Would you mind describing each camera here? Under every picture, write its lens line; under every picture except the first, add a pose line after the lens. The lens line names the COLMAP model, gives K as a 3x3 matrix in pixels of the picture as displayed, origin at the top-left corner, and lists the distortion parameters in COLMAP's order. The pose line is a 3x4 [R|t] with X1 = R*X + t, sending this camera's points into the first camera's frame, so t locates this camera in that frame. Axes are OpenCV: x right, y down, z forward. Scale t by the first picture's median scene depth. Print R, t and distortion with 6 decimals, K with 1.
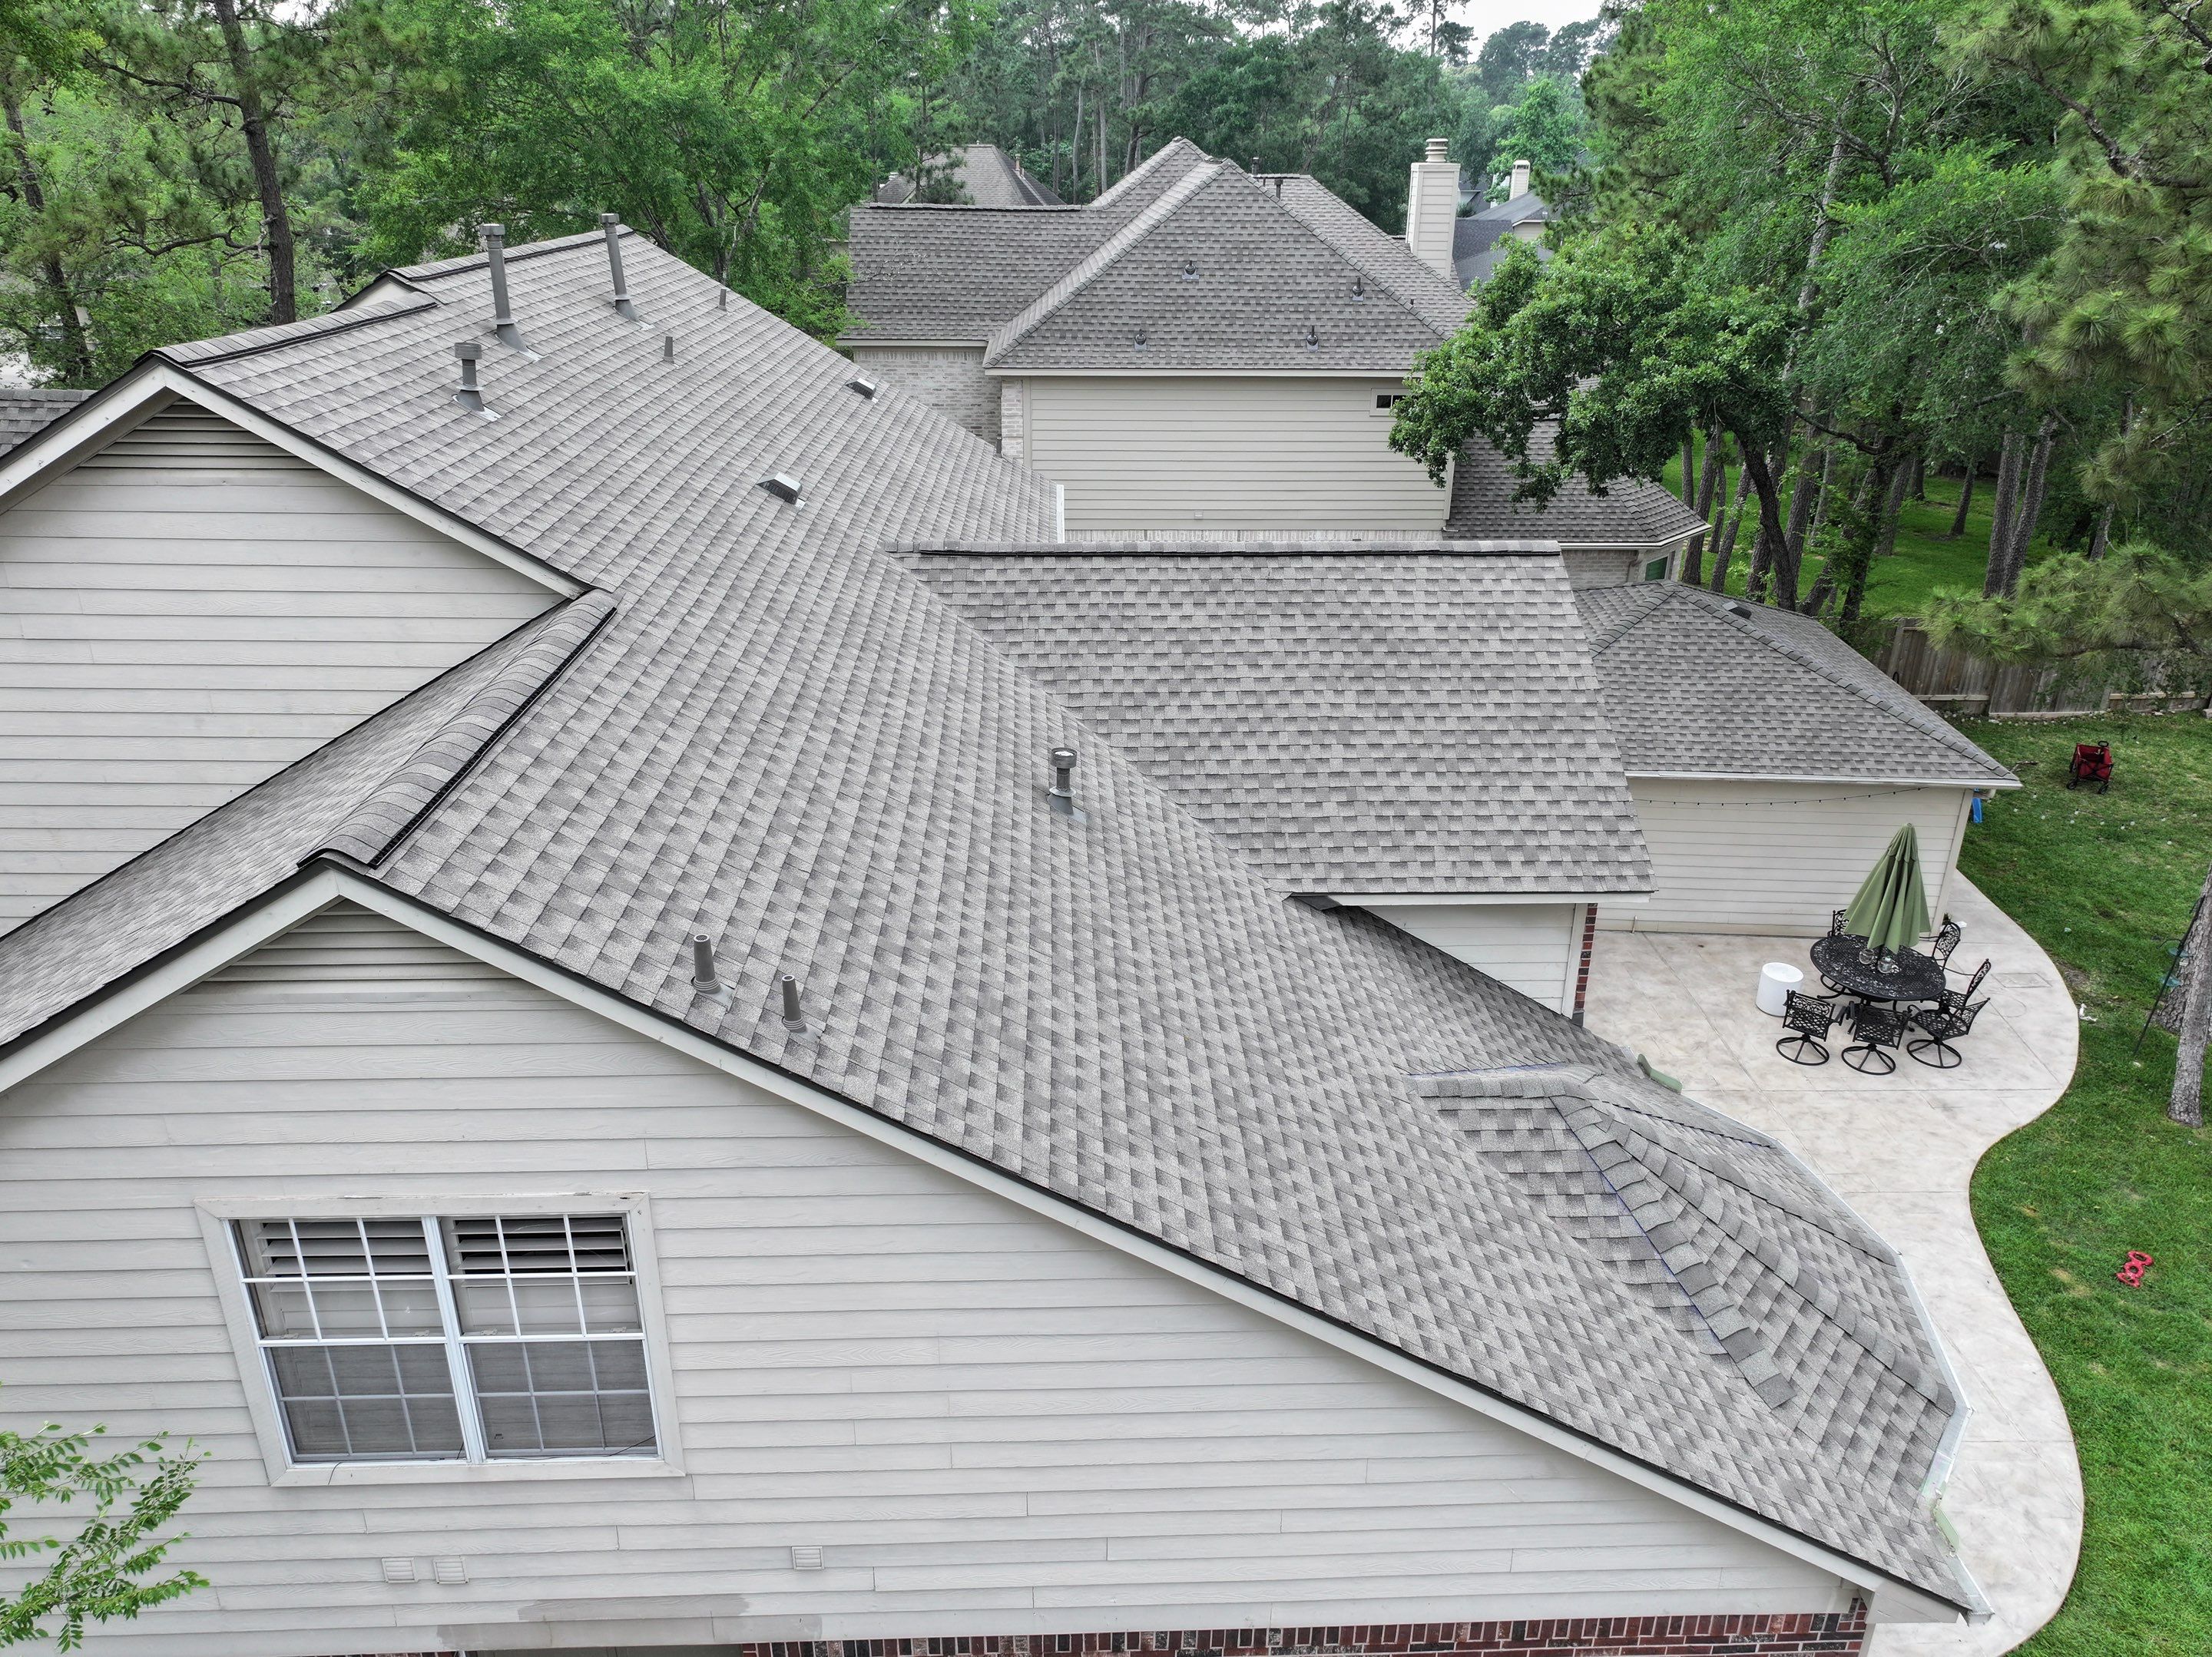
lens RADIAL K [[1550.4, 0, 1106.1], [0, 1550.4, 824.1], [0, 0, 1]] dist [-0.004621, 0.022257]
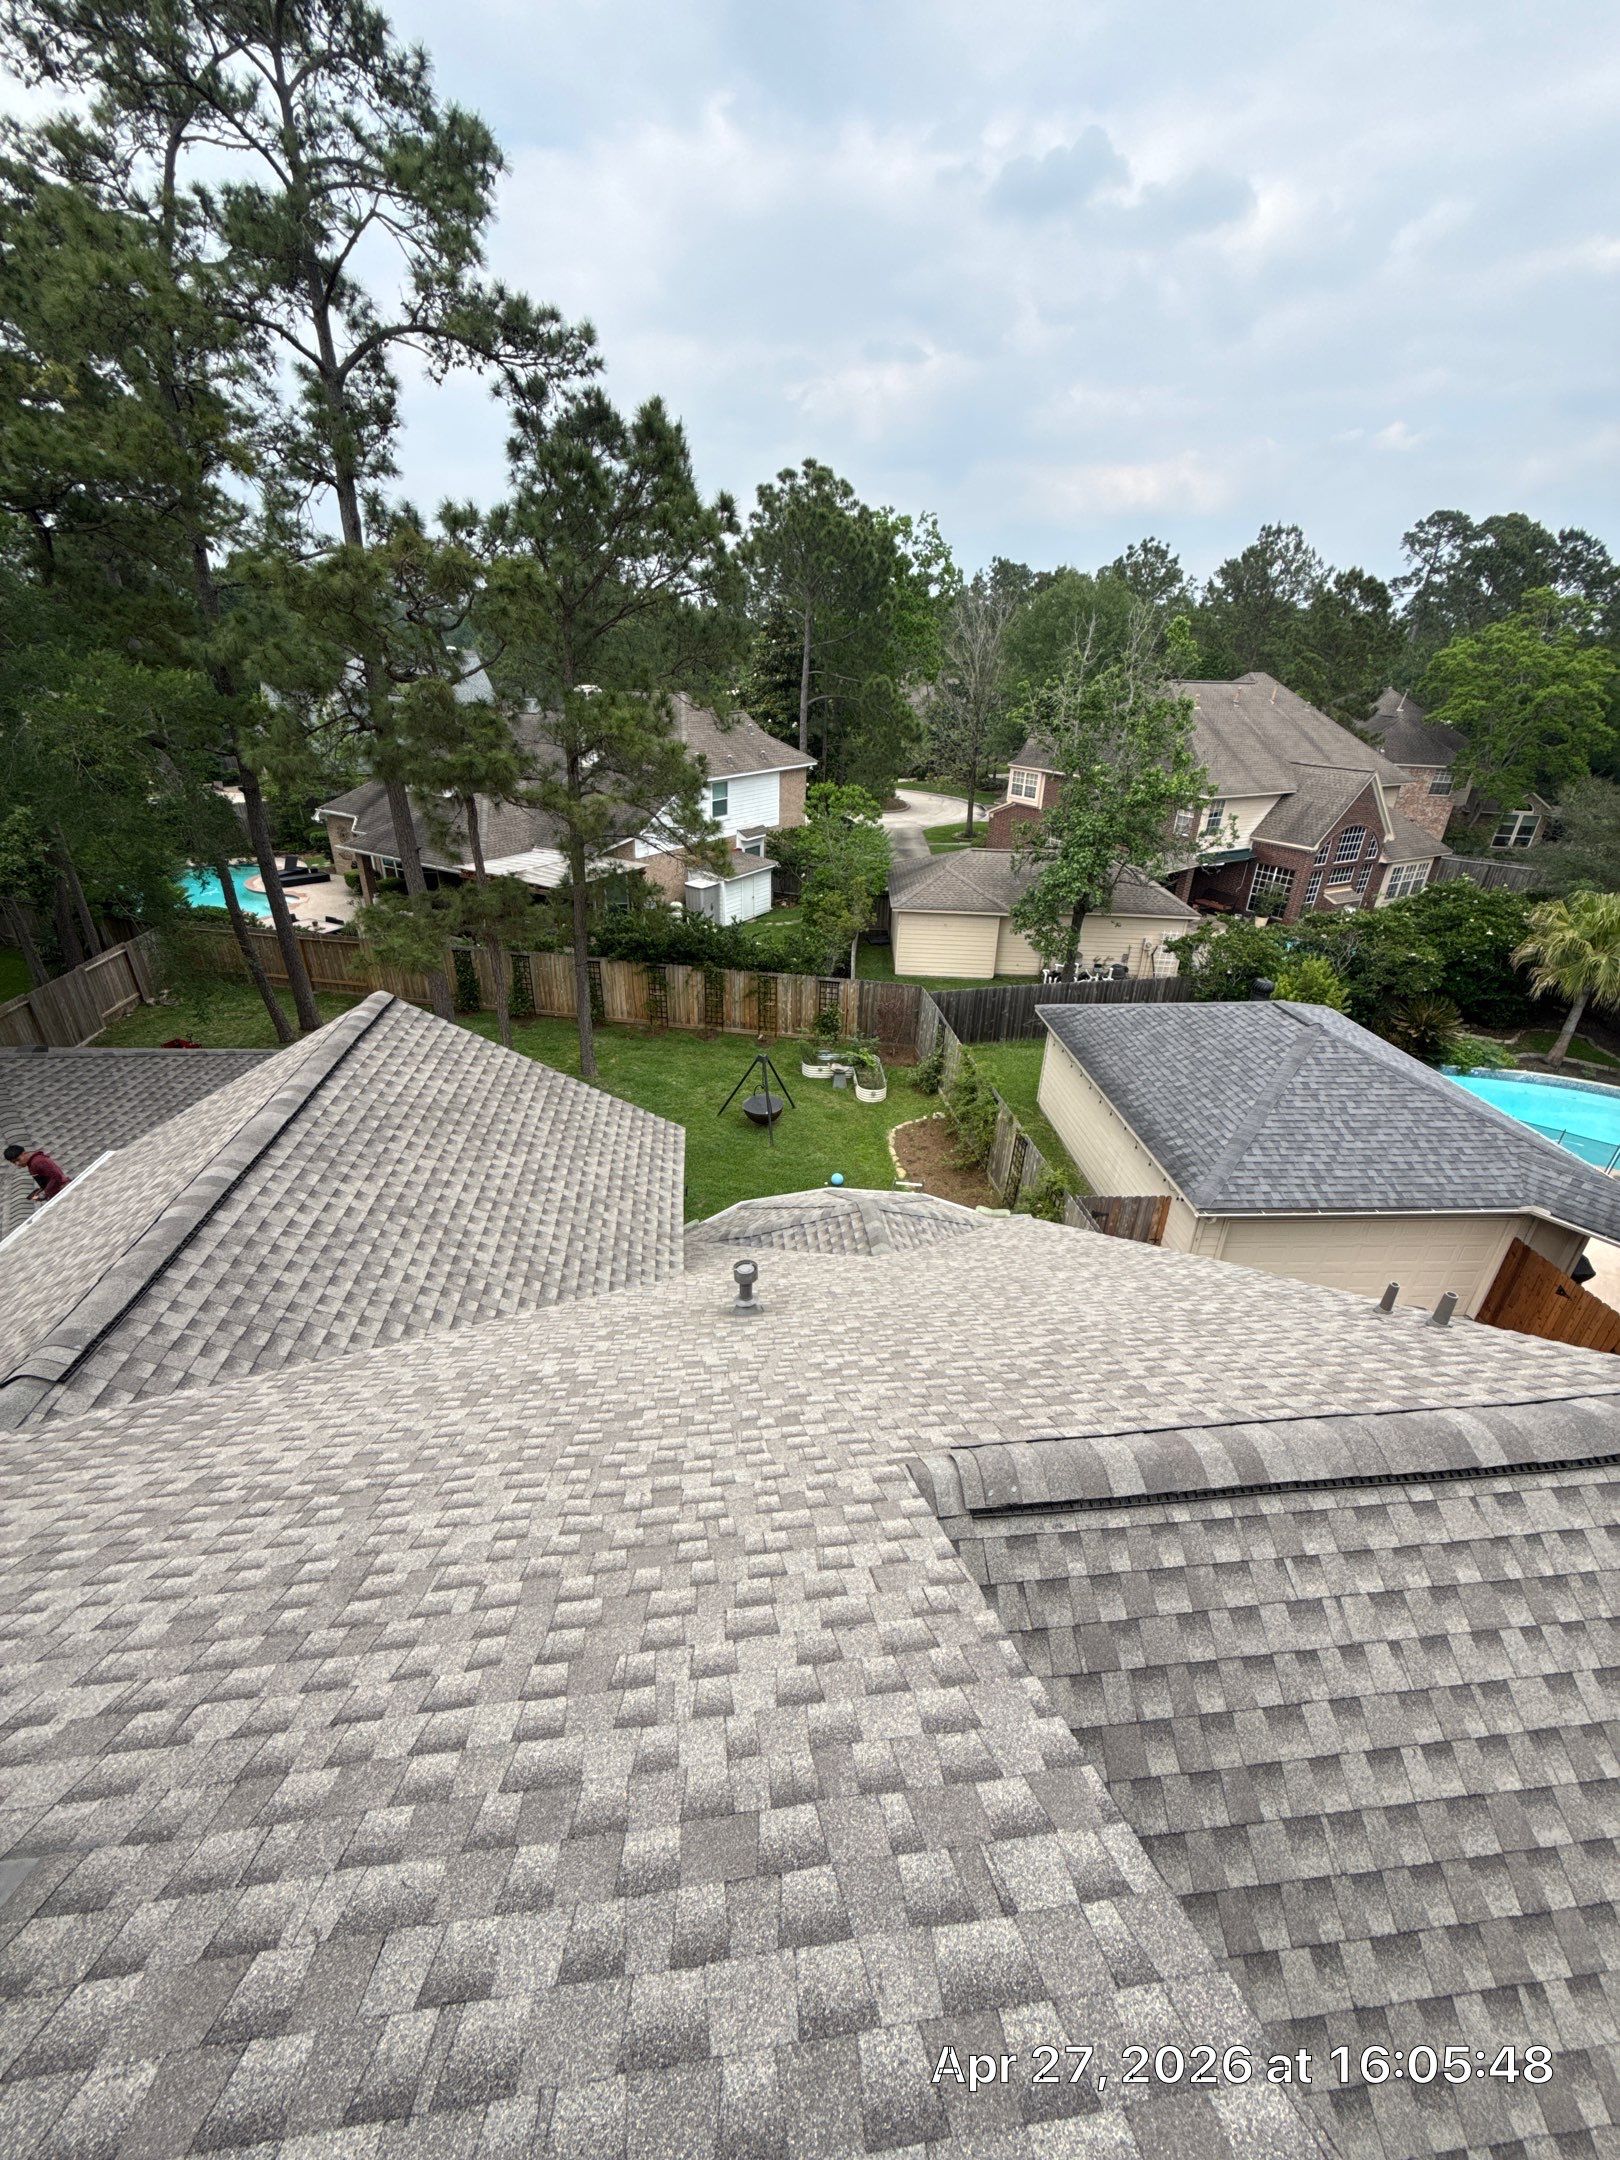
lens RADIAL K [[860.5, 0, 811.2], [0, 860.5, 1086.2], [0, 0, 1]] dist [0.001052, 0.000109]
pose [[-0.093454, -0.451107, 0.887563, -0.398838], [0.374183, 0.810197, 0.451184, -0.317240], [-0.922634, 0.374277, 0.093081, 0.685833]]
